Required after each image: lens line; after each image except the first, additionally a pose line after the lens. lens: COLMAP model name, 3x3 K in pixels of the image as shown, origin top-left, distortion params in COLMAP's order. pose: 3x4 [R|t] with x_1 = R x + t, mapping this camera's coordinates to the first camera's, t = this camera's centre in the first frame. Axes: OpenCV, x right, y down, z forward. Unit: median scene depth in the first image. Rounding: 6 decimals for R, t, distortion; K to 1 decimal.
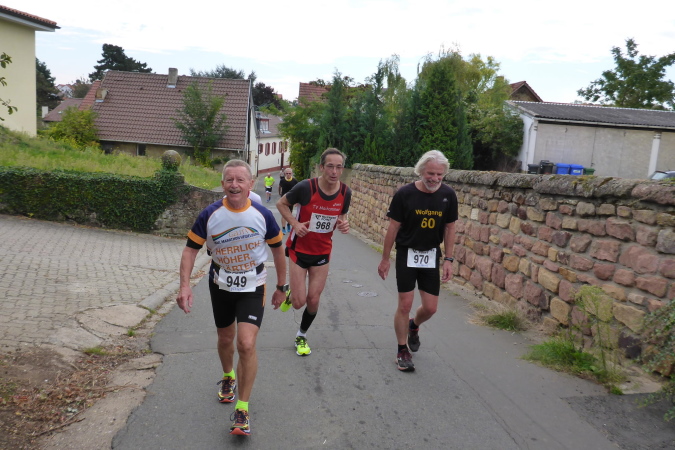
lens RADIAL K [[582.1, 0, 337.7], [0, 582.1, 222.0], [0, 0, 1]] dist [-0.037903, -0.001242]
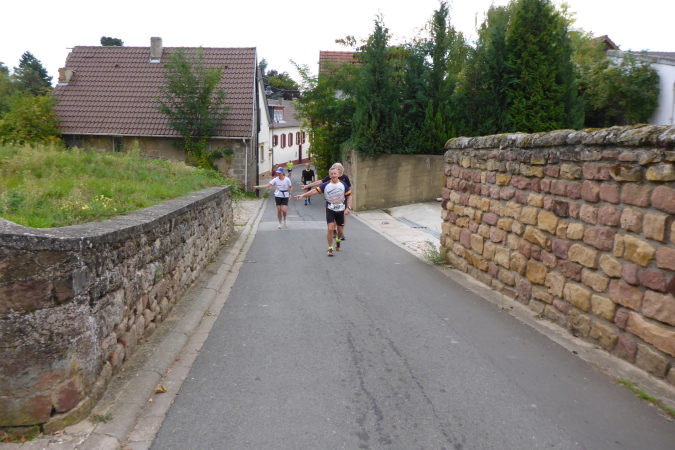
lens RADIAL K [[582.1, 0, 338.0], [0, 582.1, 227.4], [0, 0, 1]] dist [-0.037903, -0.001242]
pose [[0.998515, -0.042892, -0.033578, -0.026362], [0.043598, 0.998837, 0.020599, -0.017634], [0.032655, -0.022033, 0.999224, 0.229734]]
